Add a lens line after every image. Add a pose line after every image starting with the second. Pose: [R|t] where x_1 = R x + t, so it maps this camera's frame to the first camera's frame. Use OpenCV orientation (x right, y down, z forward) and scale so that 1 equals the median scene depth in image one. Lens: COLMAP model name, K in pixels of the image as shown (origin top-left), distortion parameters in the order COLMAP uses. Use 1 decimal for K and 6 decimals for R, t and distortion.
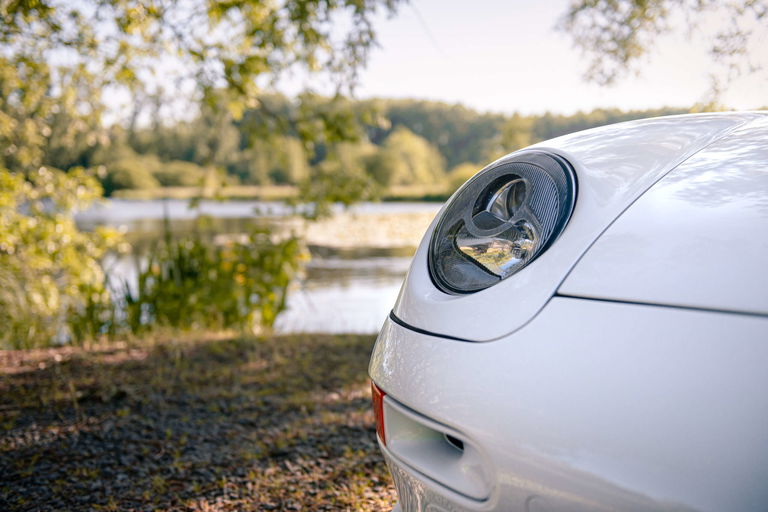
lens RADIAL K [[887.3, 0, 384.5], [0, 887.3, 256.8], [0, 0, 1]] dist [0.049800, 0.000000]
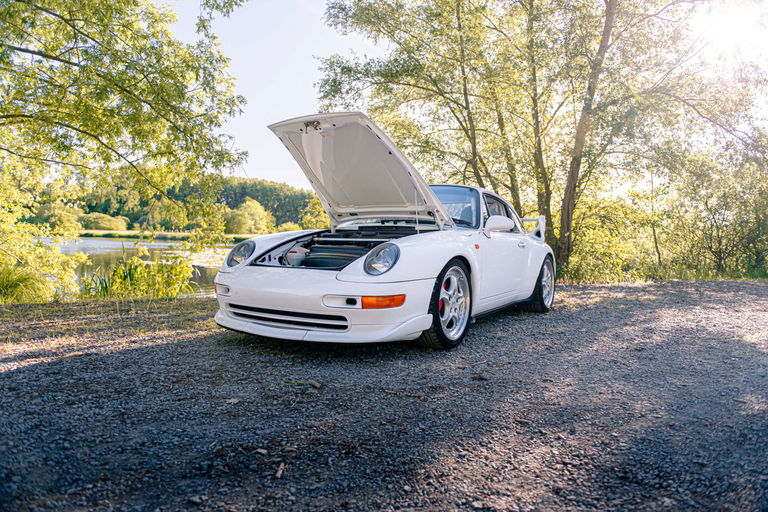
lens RADIAL K [[542.1, 0, 383.6], [0, 542.1, 253.3], [0, 0, 1]] dist [-0.001005, -0.000721]
pose [[0.964961, 0.029438, 0.260737, 0.013013], [-0.017174, 0.998642, -0.049190, 0.012048], [-0.261831, 0.042989, 0.964156, -0.262156]]
